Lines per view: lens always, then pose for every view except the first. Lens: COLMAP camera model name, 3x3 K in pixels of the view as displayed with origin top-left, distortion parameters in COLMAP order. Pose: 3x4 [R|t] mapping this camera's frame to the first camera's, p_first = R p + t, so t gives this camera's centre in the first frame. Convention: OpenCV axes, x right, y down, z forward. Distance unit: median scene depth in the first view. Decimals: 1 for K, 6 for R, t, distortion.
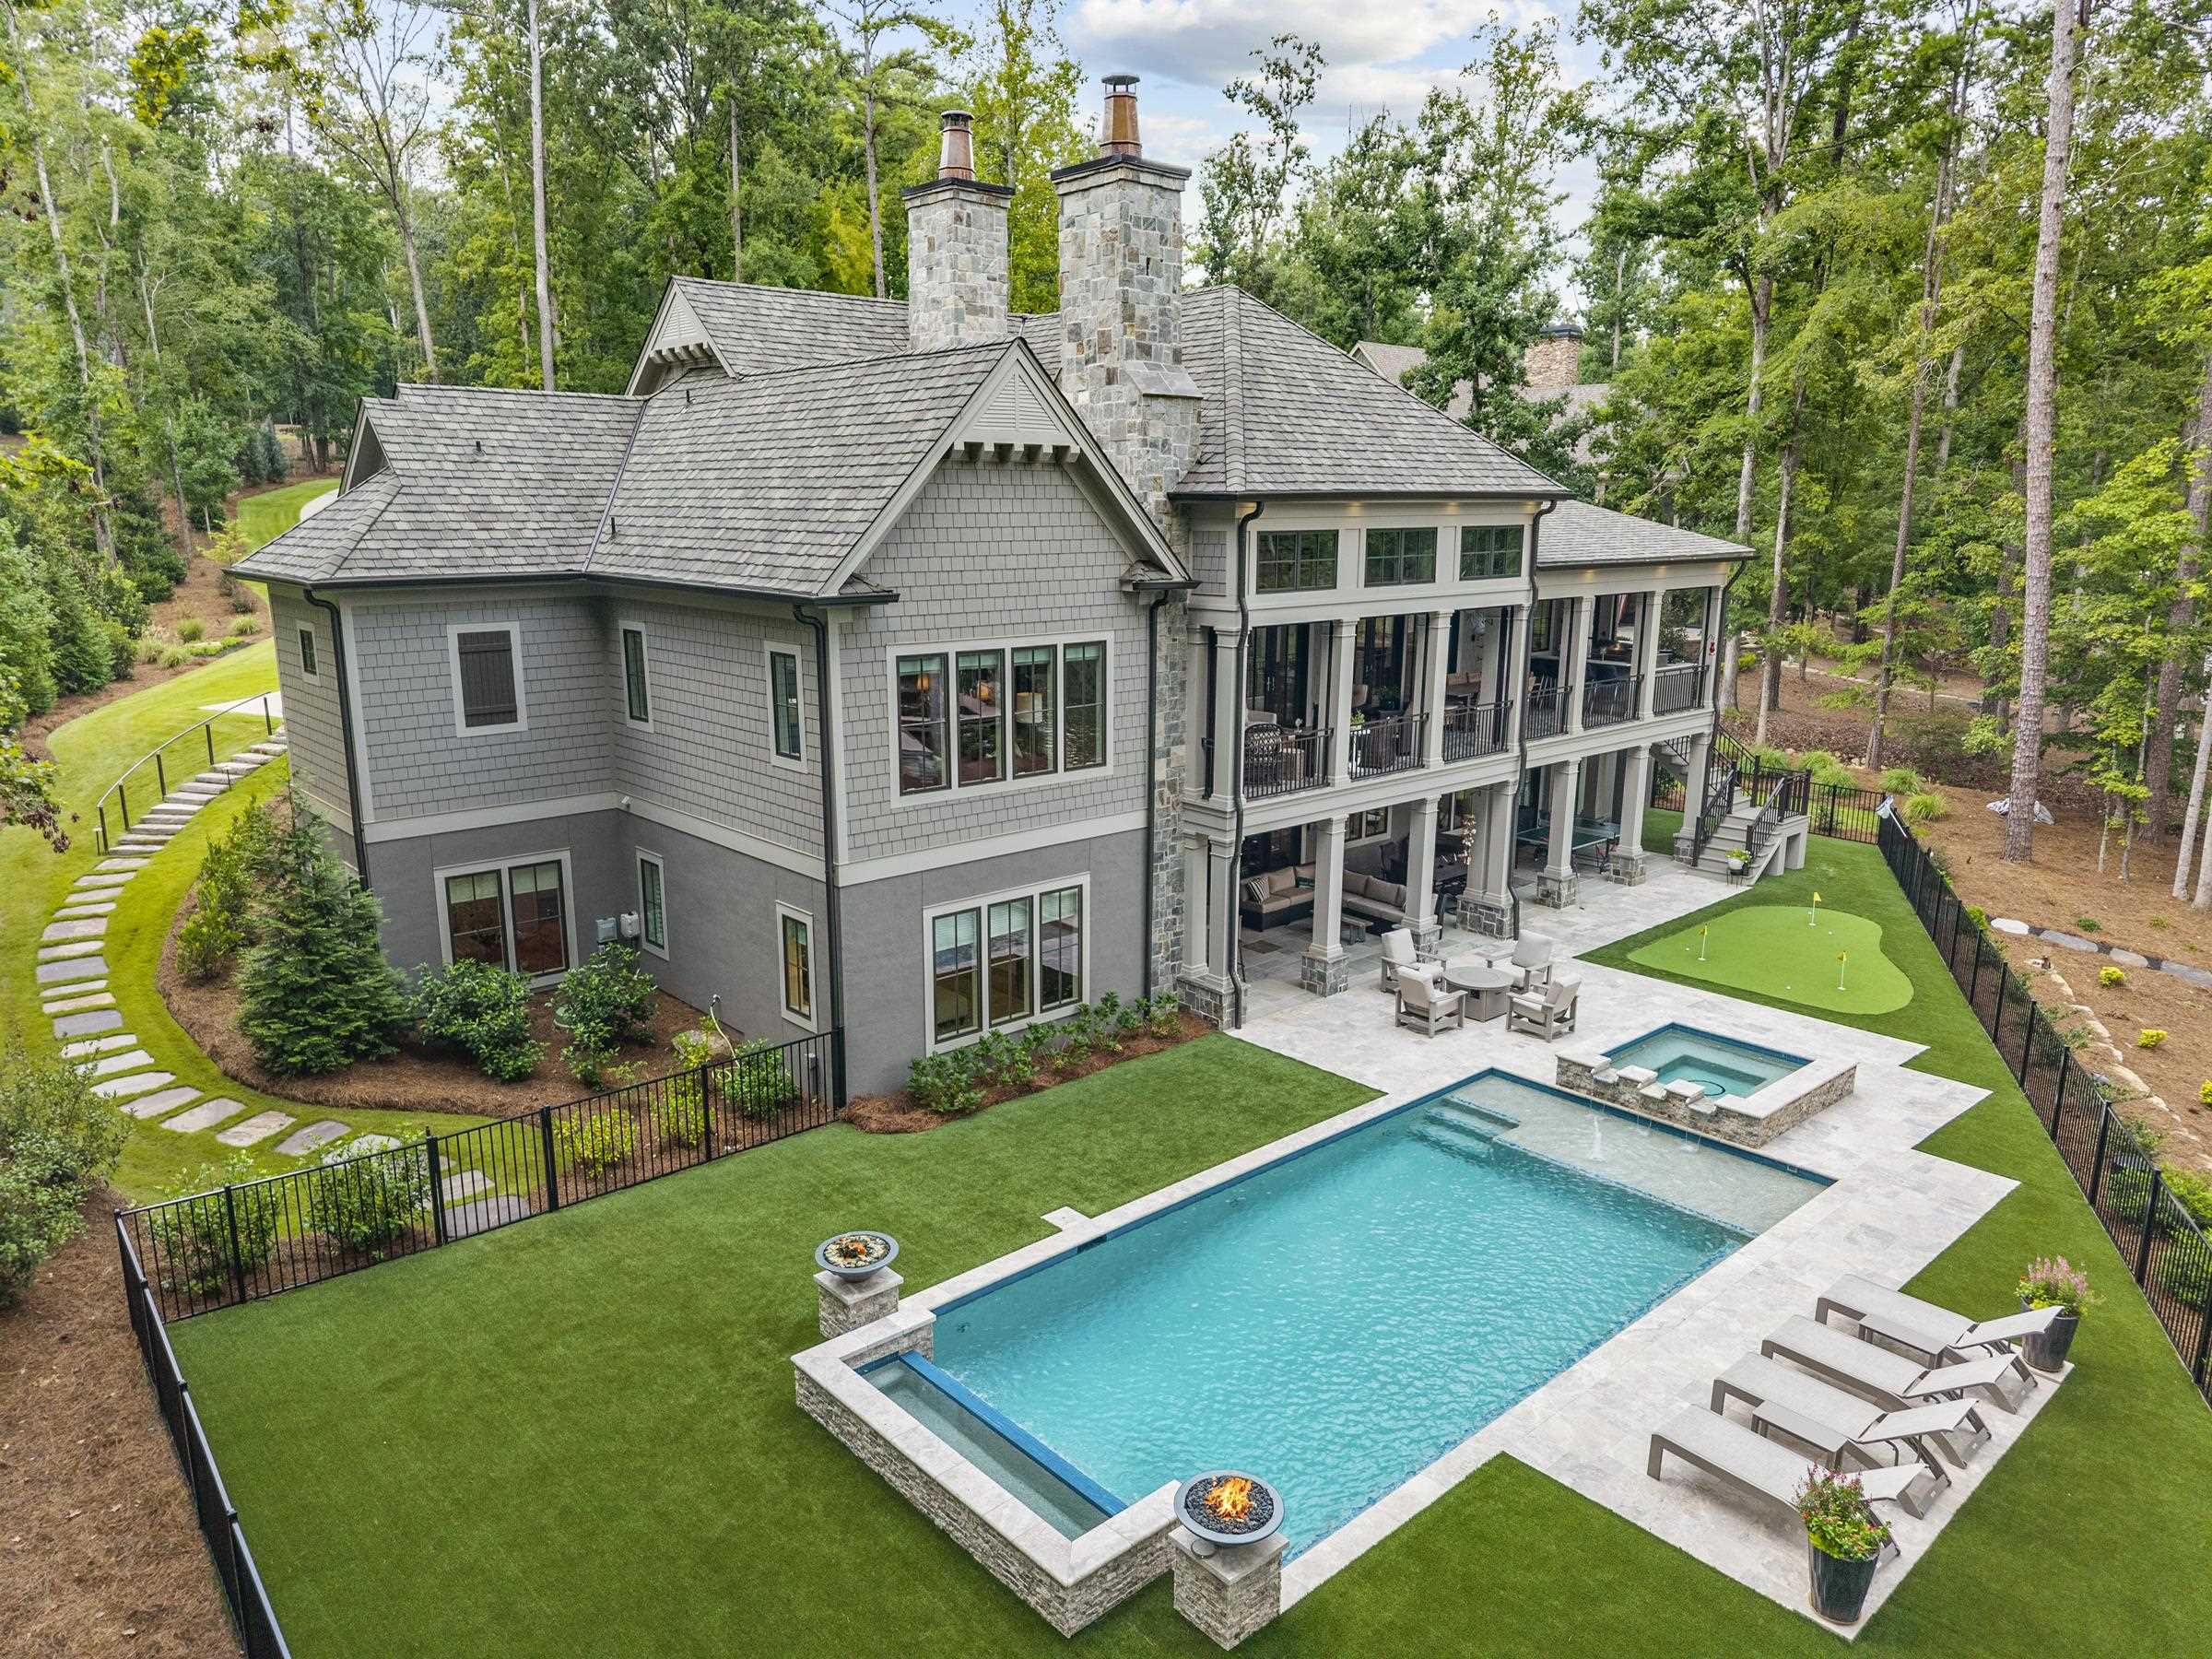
lens RADIAL K [[1477.3, 0, 1100.4], [0, 1477.3, 823.6], [0, 0, 1]] dist [0.043774, -0.057848]
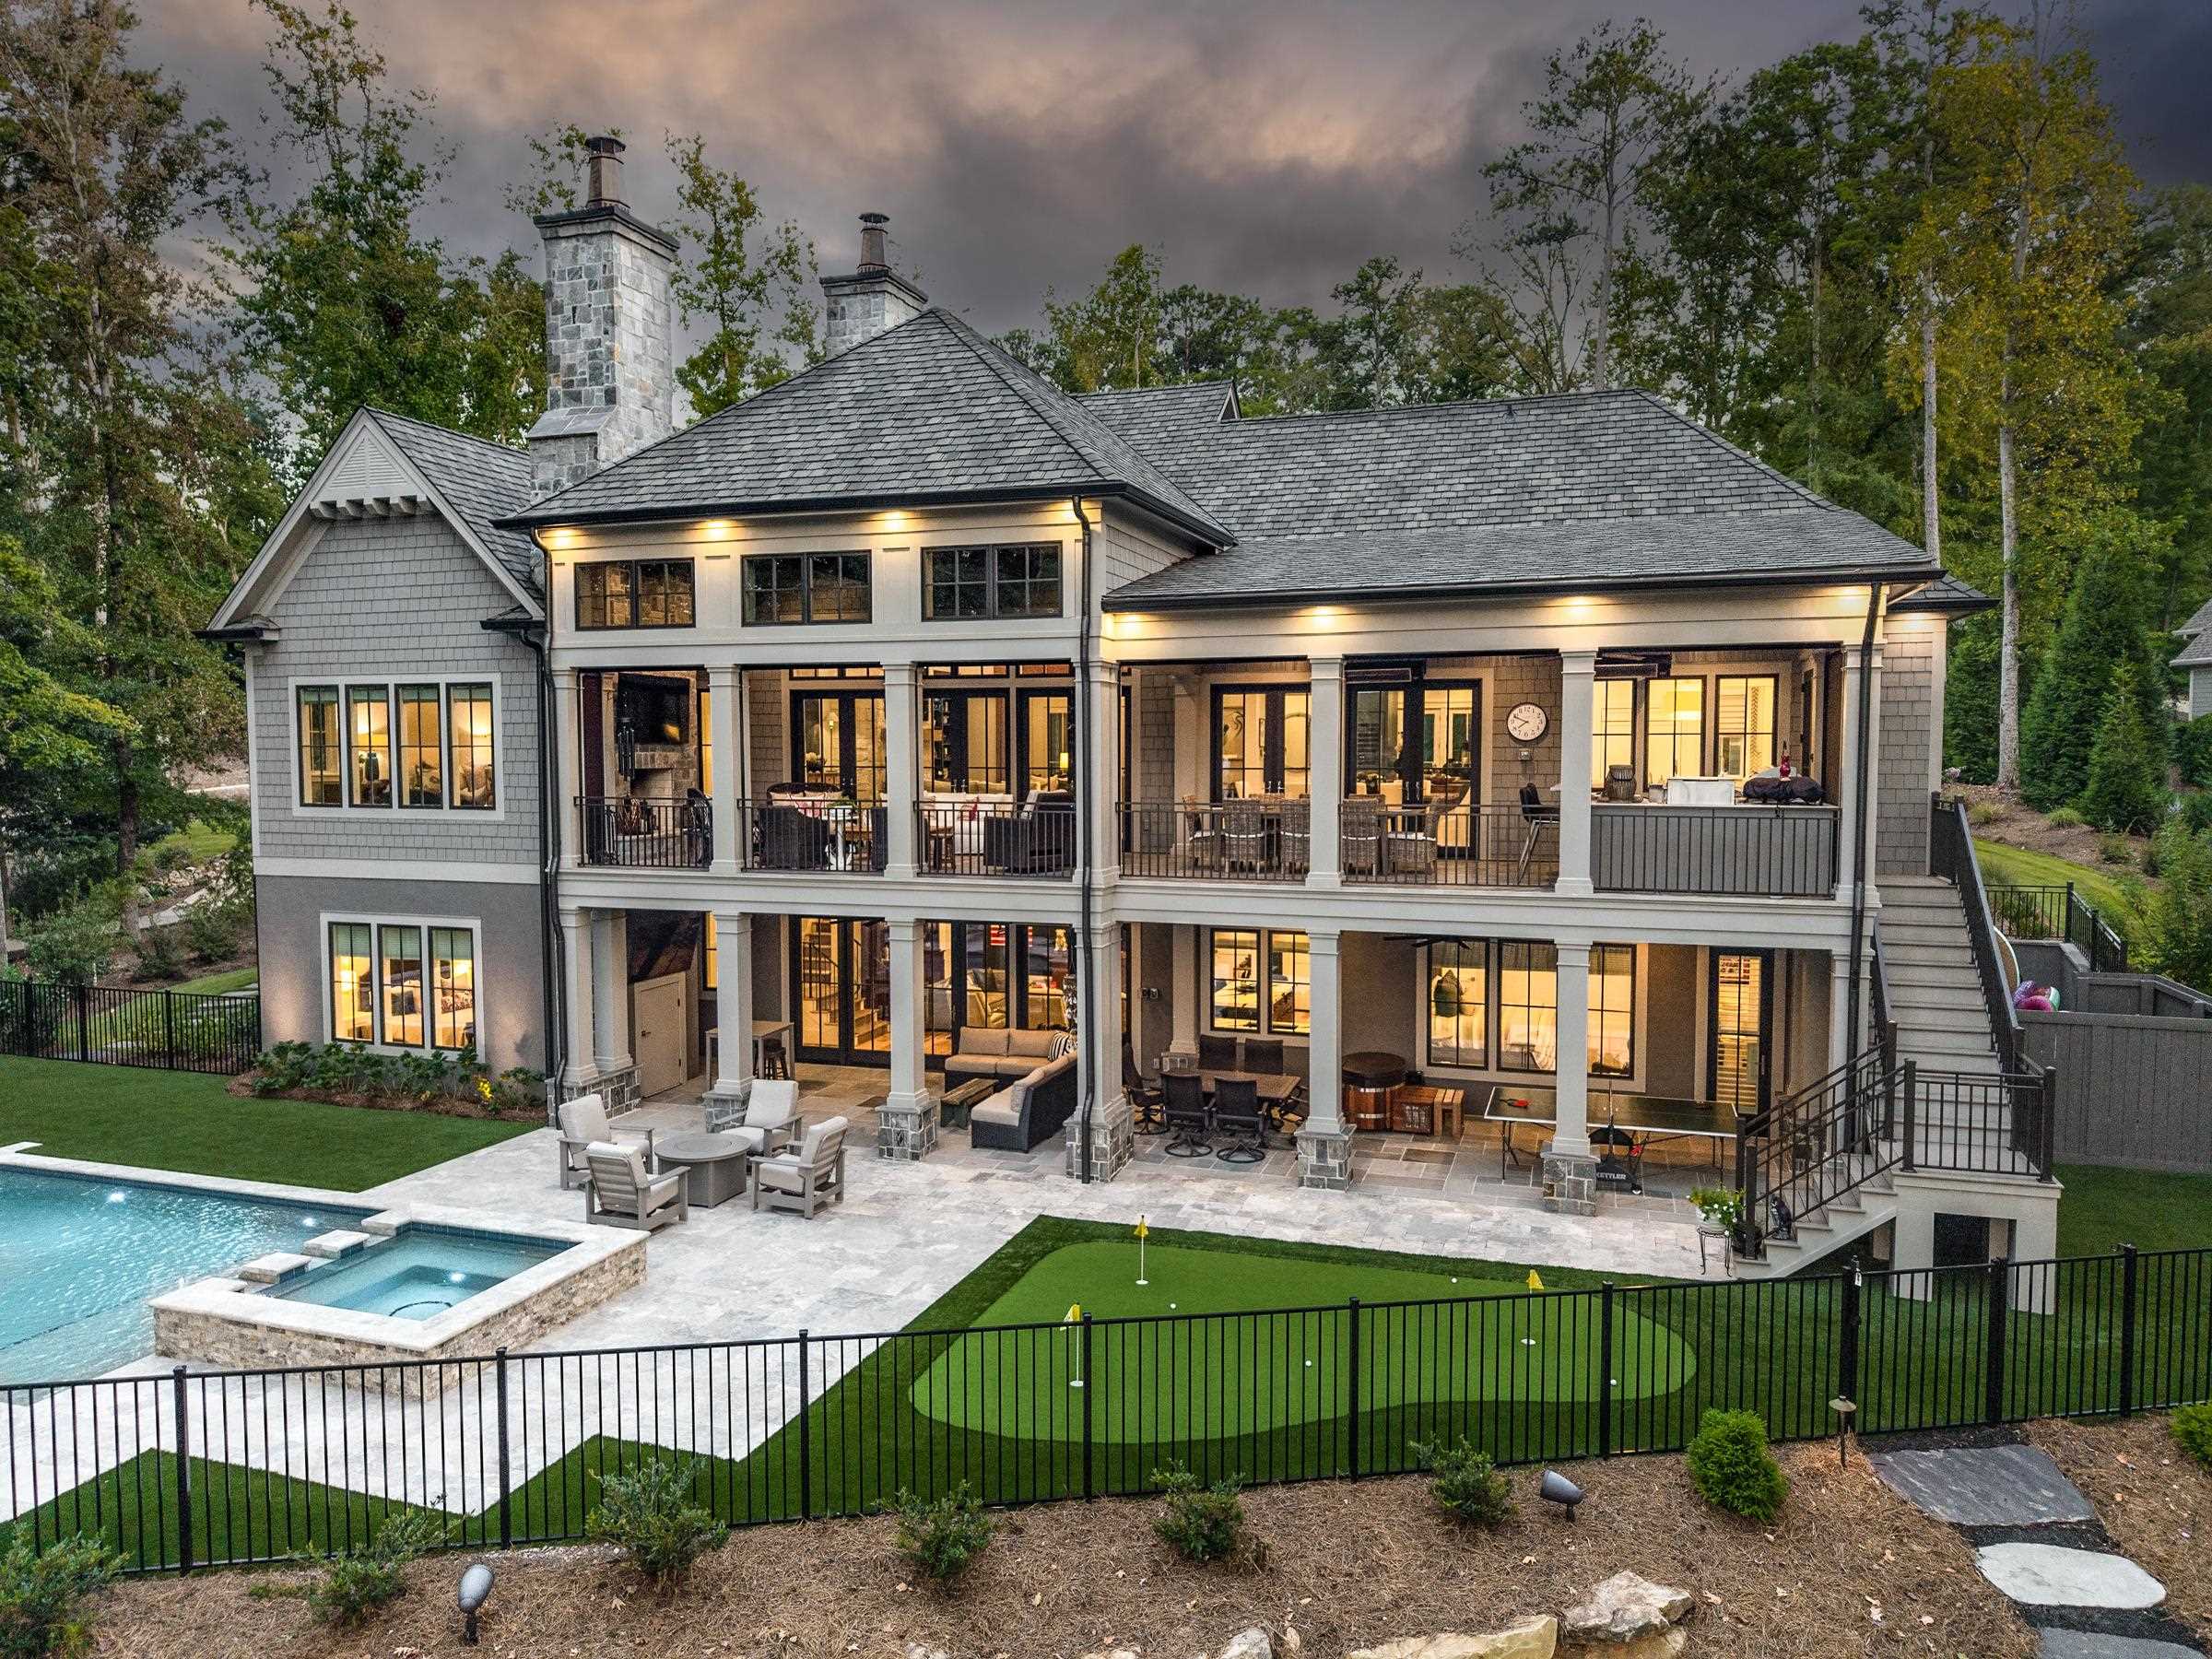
lens RADIAL K [[1477.3, 0, 1100.4], [0, 1477.3, 823.6], [0, 0, 1]] dist [0.043774, -0.057848]
pose [[0.496221, 0.041661, -0.867196, 1.052515], [-0.183229, 0.981375, -0.057700, -0.047071], [0.848641, 0.187528, 0.494612, 0.846881]]
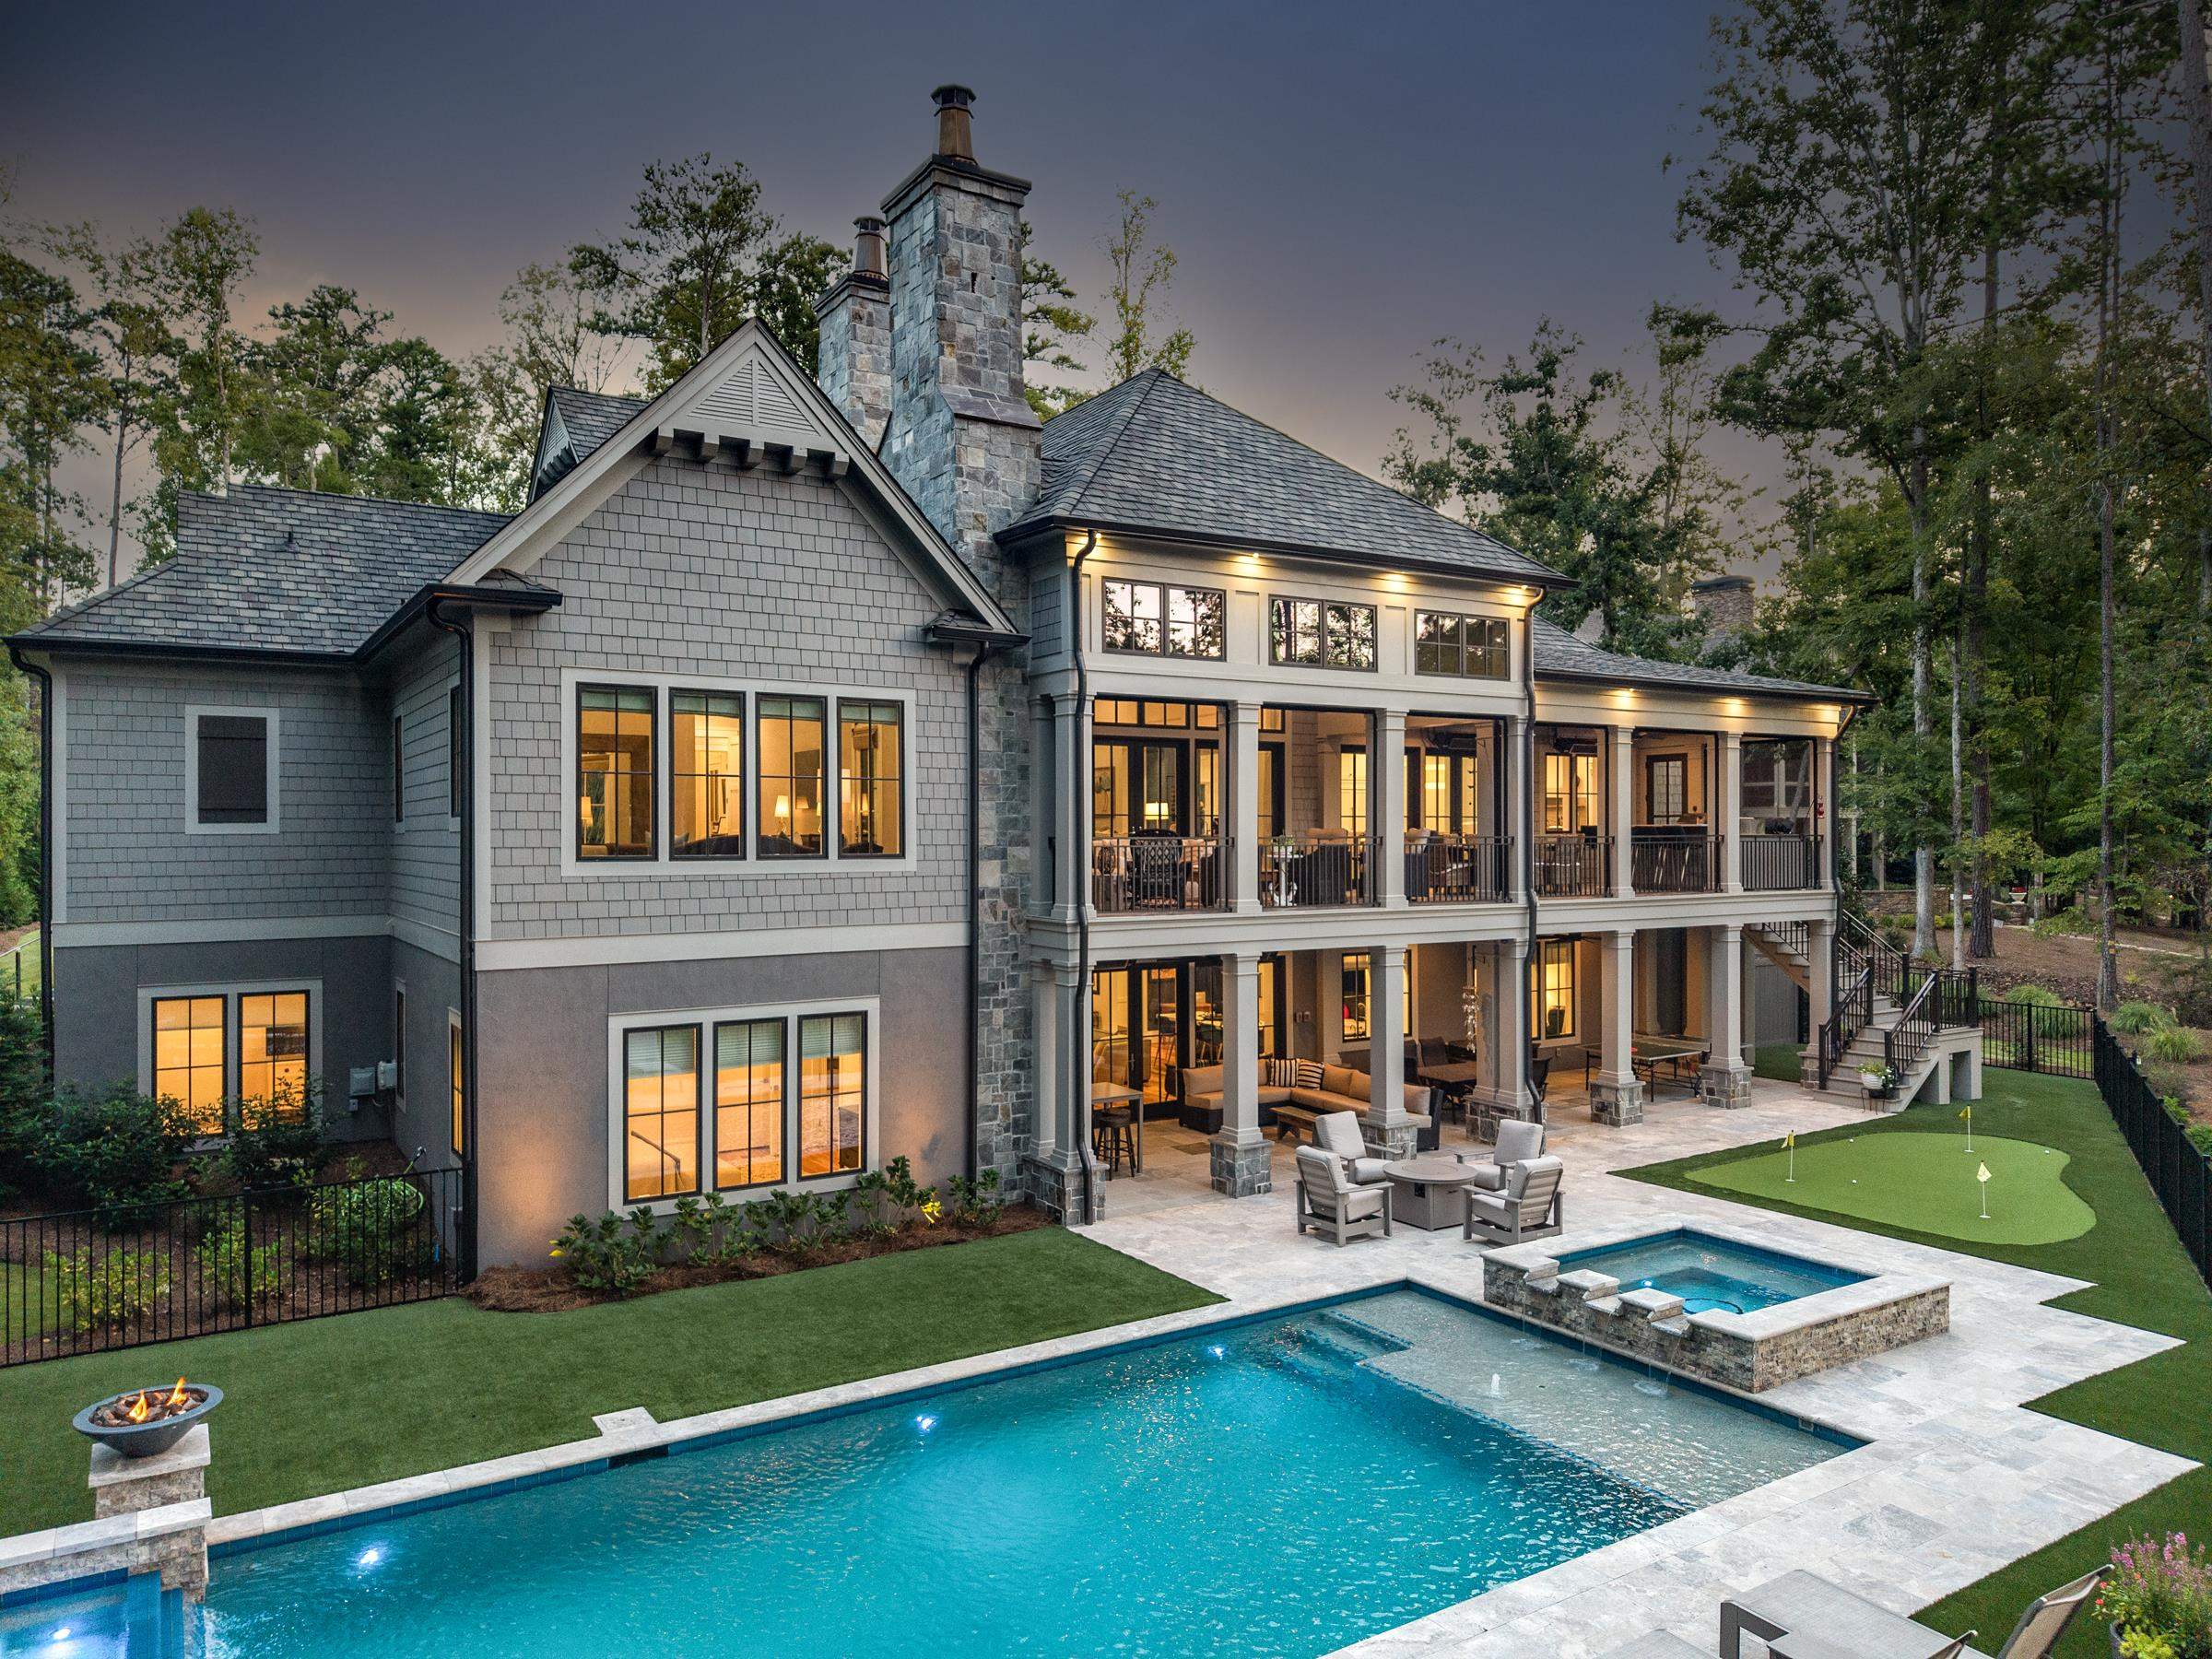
lens RADIAL K [[1477.3, 0, 1100.4], [0, 1477.3, 823.6], [0, 0, 1]] dist [0.043774, -0.057848]
pose [[0.986552, -0.007475, -0.163280, 0.234541], [-0.029188, 0.974841, -0.220981, 0.112483], [0.160823, 0.222774, 0.961513, 0.251962]]
